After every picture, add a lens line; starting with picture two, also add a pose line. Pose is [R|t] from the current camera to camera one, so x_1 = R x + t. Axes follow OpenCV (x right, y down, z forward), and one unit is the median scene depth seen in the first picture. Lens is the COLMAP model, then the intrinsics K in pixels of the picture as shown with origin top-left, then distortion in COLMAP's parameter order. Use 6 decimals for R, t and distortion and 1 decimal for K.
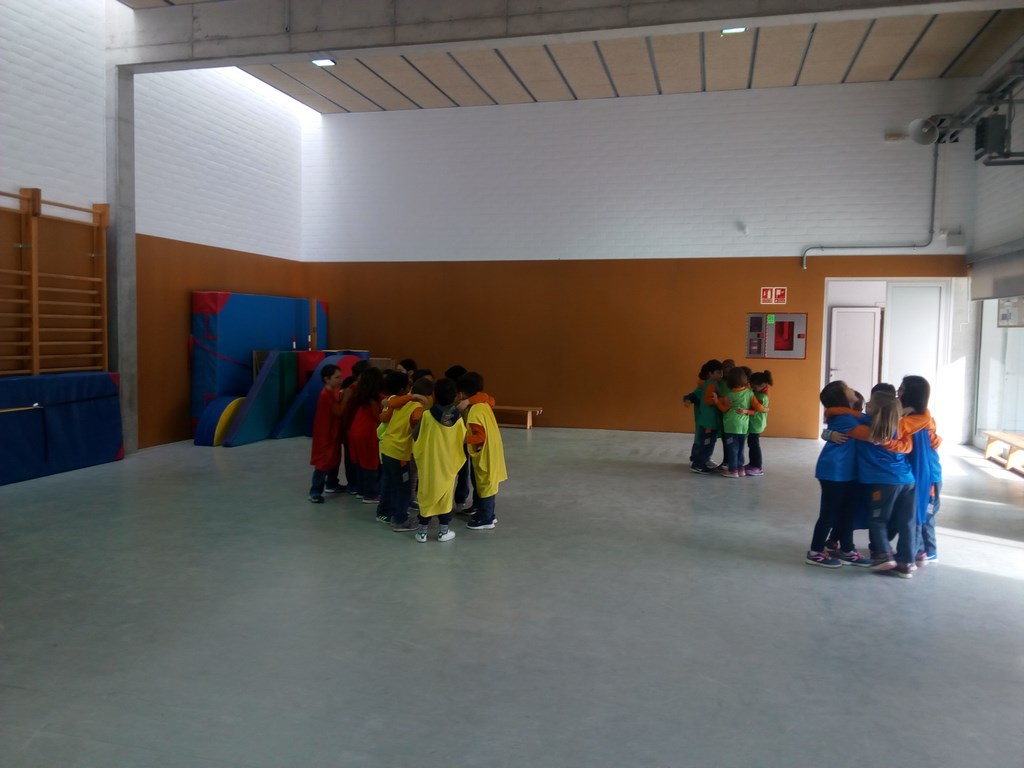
lens RADIAL K [[796.8, 0, 512.3], [0, 796.8, 375.2], [0, 0, 1]] dist [0.076033, -0.125508]
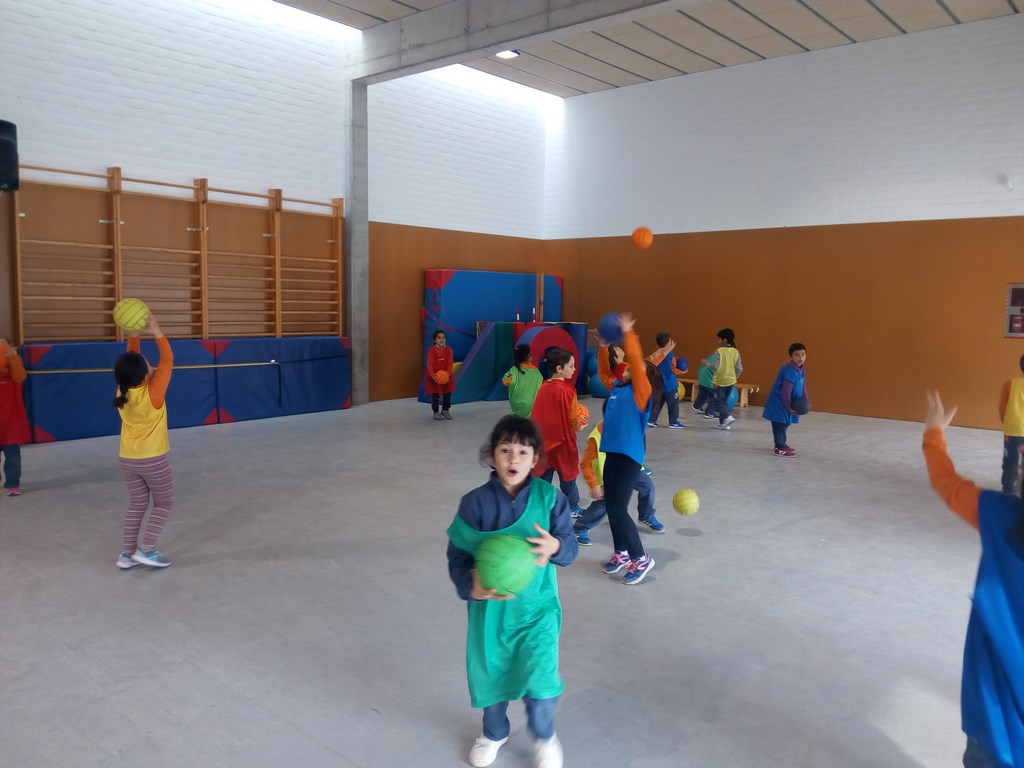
lens RADIAL K [[796.8, 0, 510.4], [0, 796.8, 375.4], [0, 0, 1]] dist [0.076033, -0.125508]
pose [[0.894236, 0.043230, -0.445504, 0.264535], [-0.028743, 0.998817, 0.039226, -0.000588], [0.446673, -0.022272, 0.894420, 0.027034]]
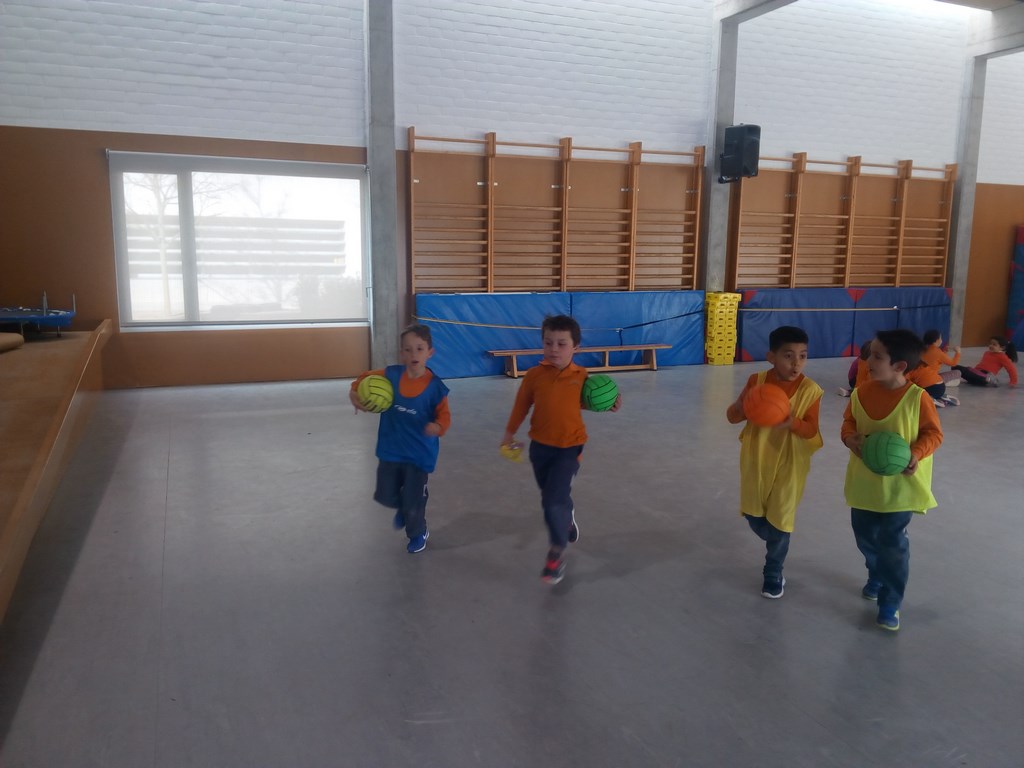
lens RADIAL K [[796.8, 0, 503.7], [0, 796.8, 379.9], [0, 0, 1]] dist [0.076033, -0.125508]
pose [[0.590001, 0.119355, -0.798532, 0.168797], [-0.045249, 0.992347, 0.114892, 0.027315], [0.806134, -0.031653, 0.590886, -0.417972]]
